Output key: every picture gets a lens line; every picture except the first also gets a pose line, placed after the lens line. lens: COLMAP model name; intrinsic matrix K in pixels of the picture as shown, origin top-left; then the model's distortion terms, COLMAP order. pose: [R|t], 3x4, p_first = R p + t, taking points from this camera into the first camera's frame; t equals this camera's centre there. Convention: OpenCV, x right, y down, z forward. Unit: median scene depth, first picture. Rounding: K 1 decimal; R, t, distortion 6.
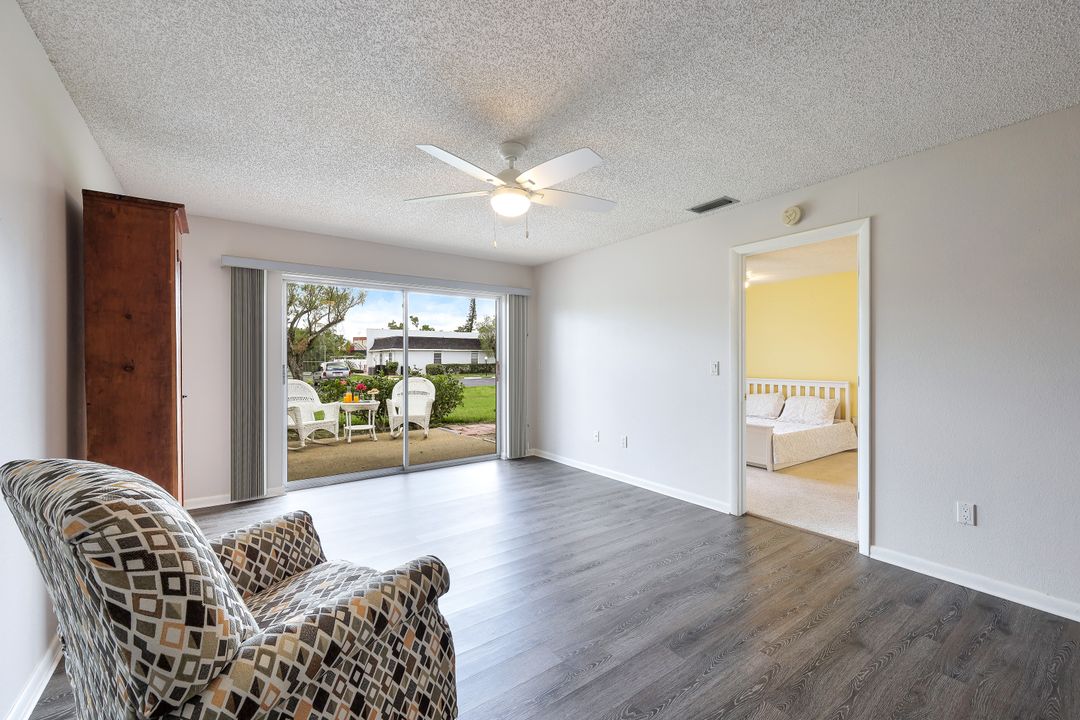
lens RADIAL K [[443.4, 0, 533.0], [0, 443.4, 358.9], [0, 0, 1]] dist [-0.000396, 0.000207]
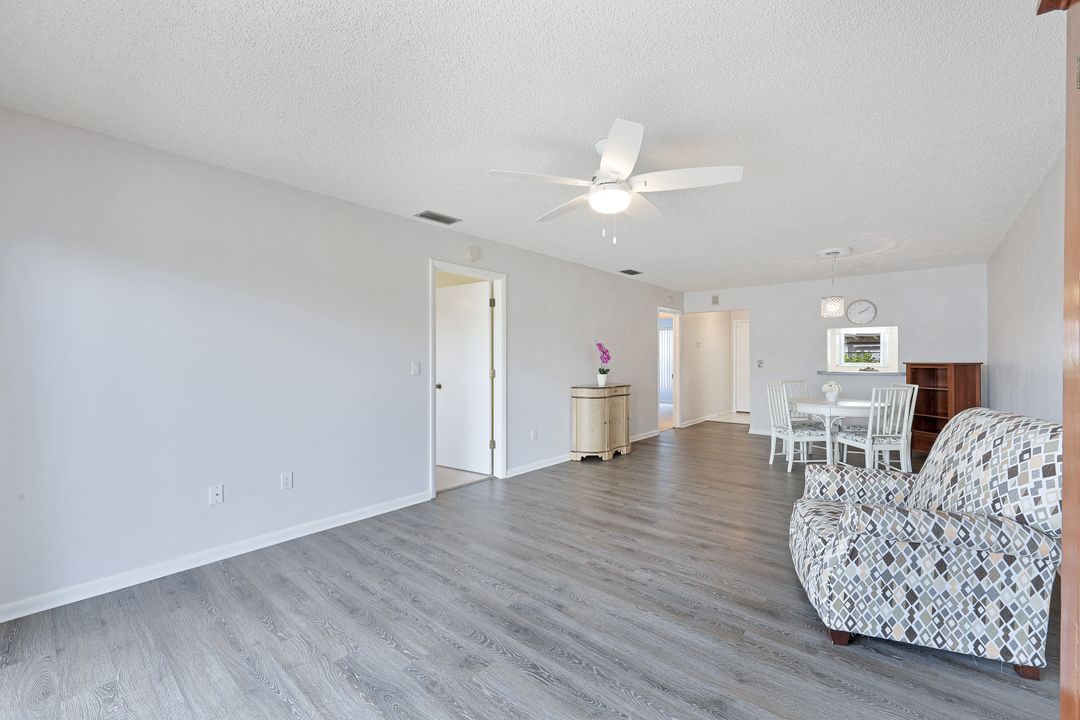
lens RADIAL K [[452.5, 0, 545.5], [0, 452.5, 359.4], [0, 0, 1]] dist [-0.000358, -0.000184]
pose [[-0.248688, -0.003242, 0.968578, -0.414019], [-0.001851, 0.999994, 0.002872, -0.000068], [-0.968582, -0.001079, -0.248692, 0.585964]]
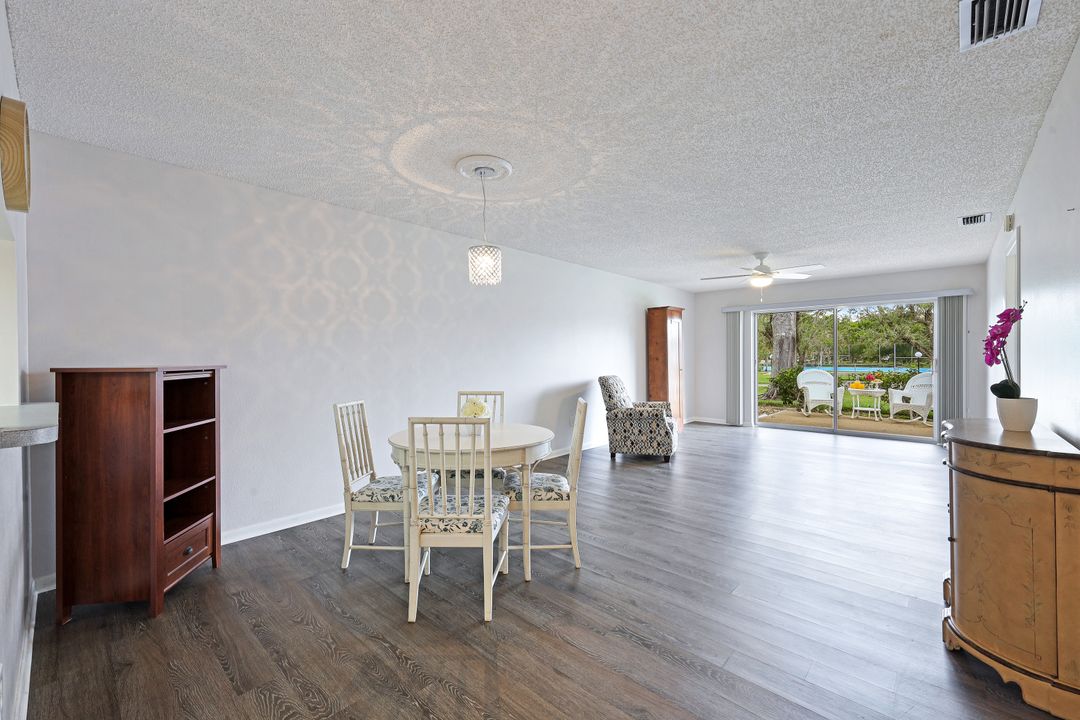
lens RADIAL K [[430.9, 0, 540.0], [0, 430.9, 360.0], [0, 0, 1]] dist [-0.001257, -0.000016]
pose [[0.199315, 0.006640, -0.979913, 0.722168], [0.006673, 0.999945, 0.008133, -0.001538], [0.979913, -0.008160, 0.199260, -0.173199]]
